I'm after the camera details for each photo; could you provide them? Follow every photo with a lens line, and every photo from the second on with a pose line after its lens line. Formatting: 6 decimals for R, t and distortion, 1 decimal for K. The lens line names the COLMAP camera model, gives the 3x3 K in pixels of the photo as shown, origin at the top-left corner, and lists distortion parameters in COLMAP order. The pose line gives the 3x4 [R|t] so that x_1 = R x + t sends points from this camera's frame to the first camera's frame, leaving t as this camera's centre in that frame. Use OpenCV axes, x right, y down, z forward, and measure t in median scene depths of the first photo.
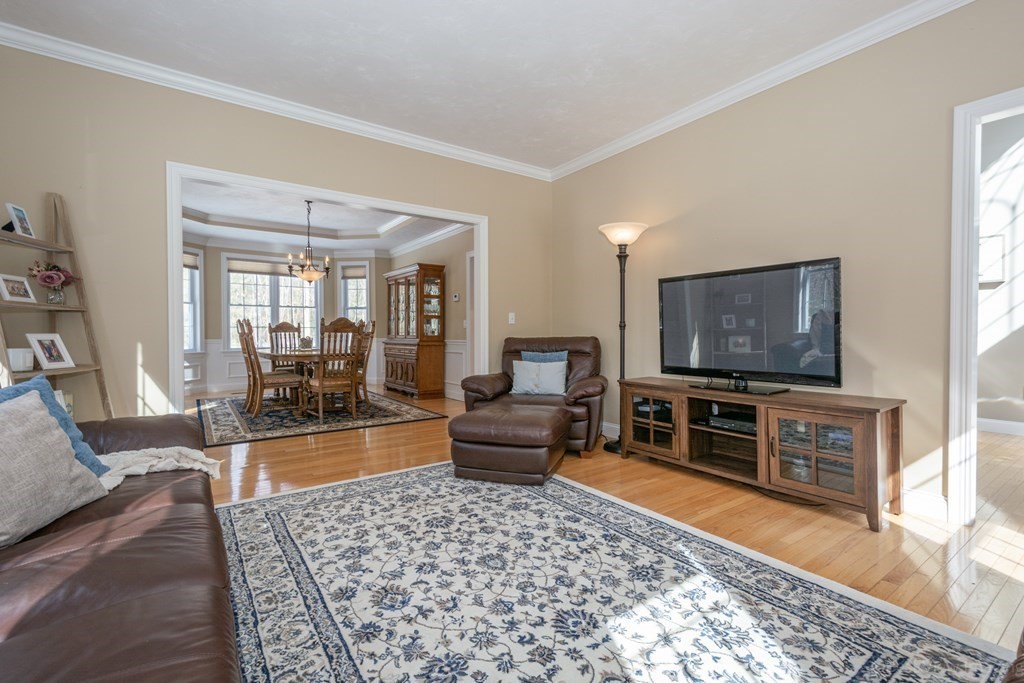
lens RADIAL K [[452.2, 0, 518.6], [0, 452.2, 335.7], [0, 0, 1]] dist [0.016168, -0.000705]
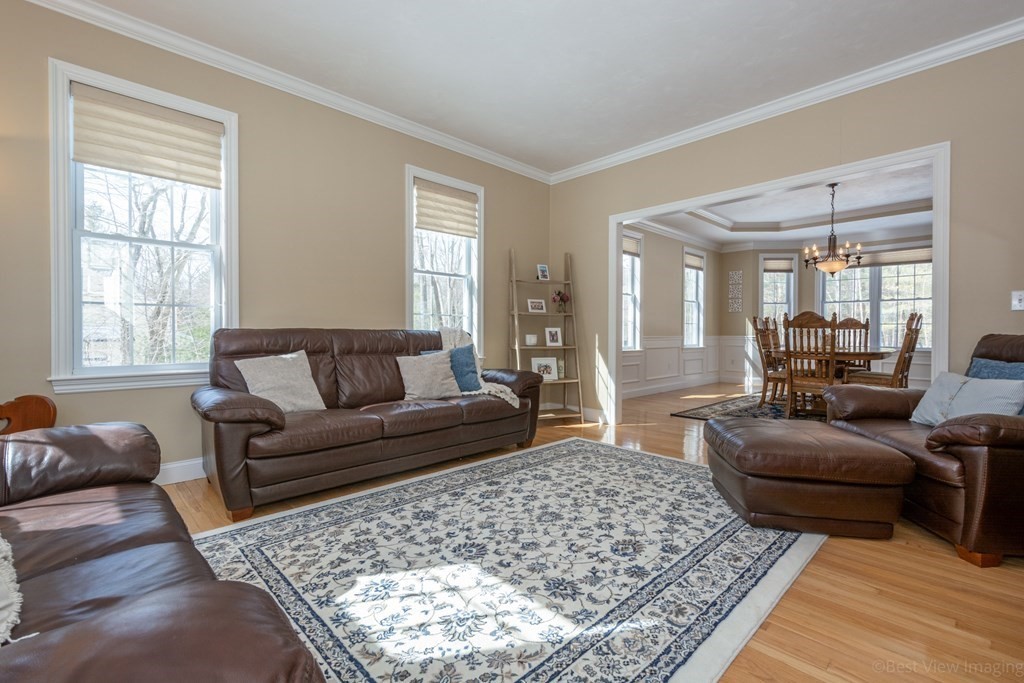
lens RADIAL K [[452.2, 0, 518.6], [0, 452.2, 335.7], [0, 0, 1]] dist [0.016168, -0.000705]
pose [[0.153186, 0.010806, -0.988138, 0.871010], [-0.011839, 0.999889, 0.009100, 0.013875], [0.988126, 0.010304, 0.153297, 0.588711]]
